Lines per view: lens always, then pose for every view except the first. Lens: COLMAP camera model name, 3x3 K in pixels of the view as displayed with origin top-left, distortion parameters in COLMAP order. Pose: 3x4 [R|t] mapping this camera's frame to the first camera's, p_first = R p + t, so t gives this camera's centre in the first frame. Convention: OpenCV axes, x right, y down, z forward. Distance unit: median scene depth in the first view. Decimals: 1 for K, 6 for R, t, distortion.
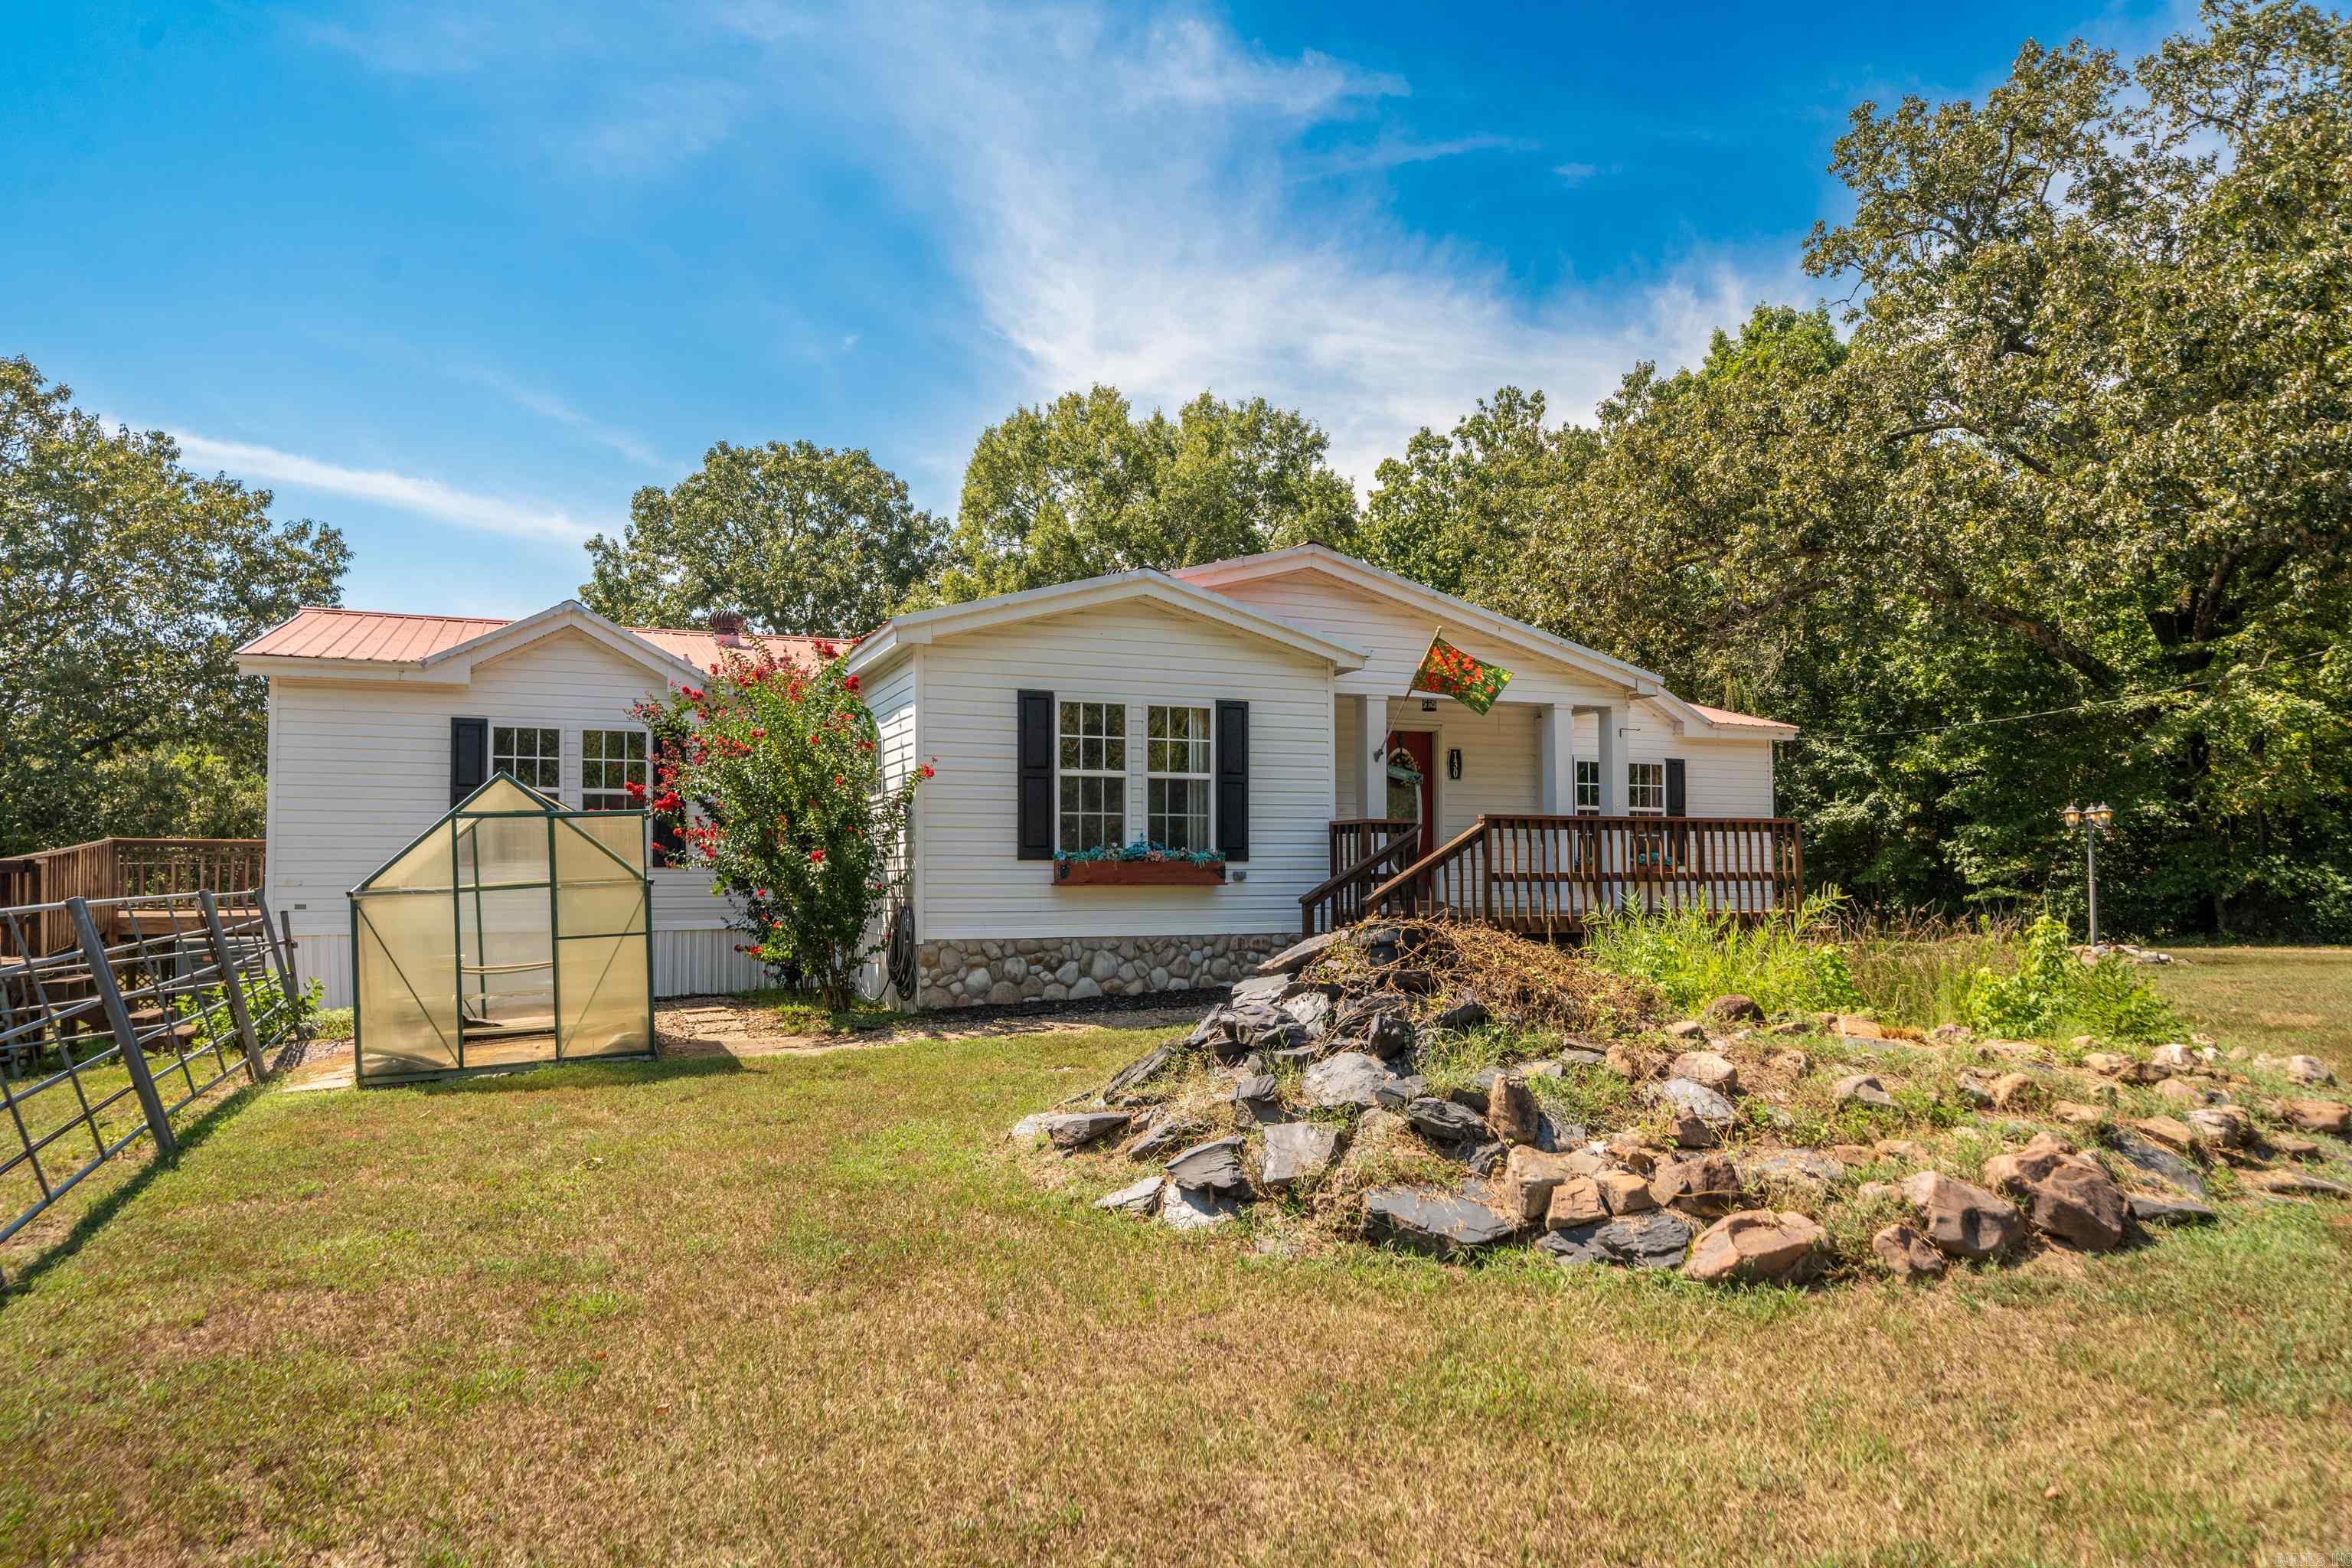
lens RADIAL K [[1517.5, 0, 1174.9], [0, 1517.5, 809.8], [0, 0, 1]] dist [-0.008678, -0.000919]
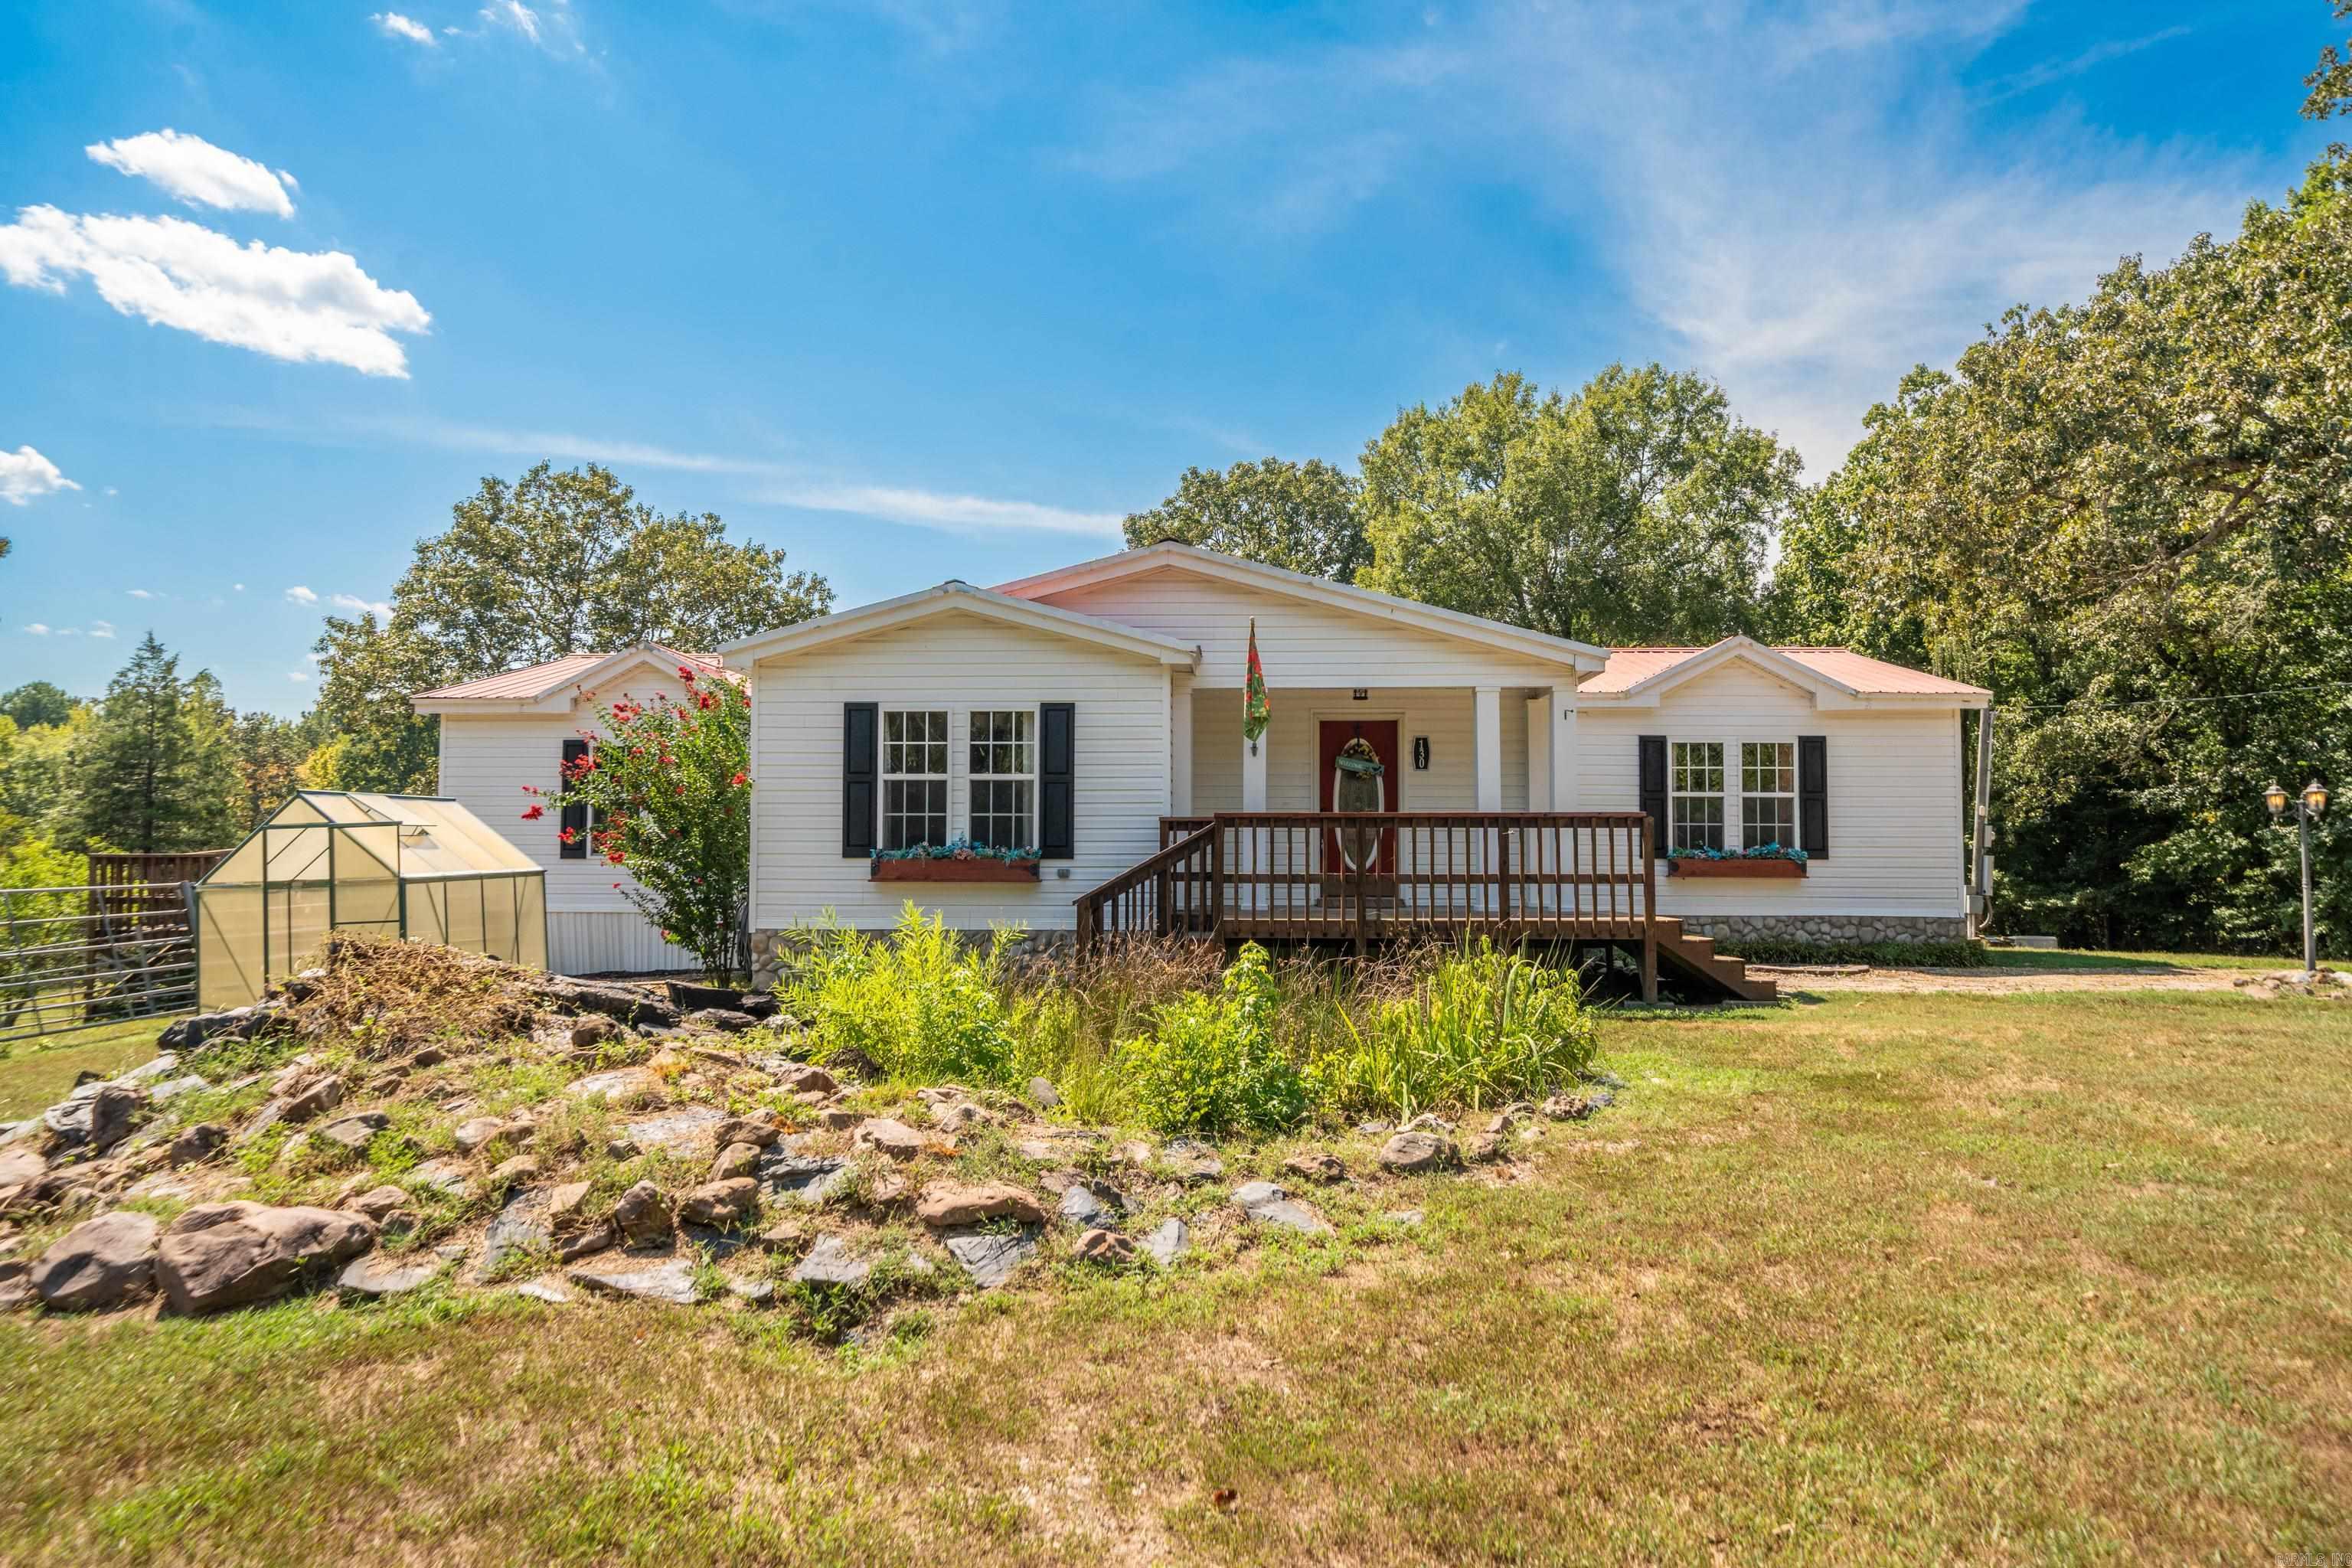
lens RADIAL K [[1416.8, 0, 1177.5], [0, 1416.8, 768.0], [0, 0, 1]] dist [-0.002588, 0.001802]
pose [[0.903494, -0.021110, -0.428080, 0.534142], [0.015962, 0.999751, -0.015611, -0.011489], [0.428303, 0.007272, 0.903606, 0.169292]]
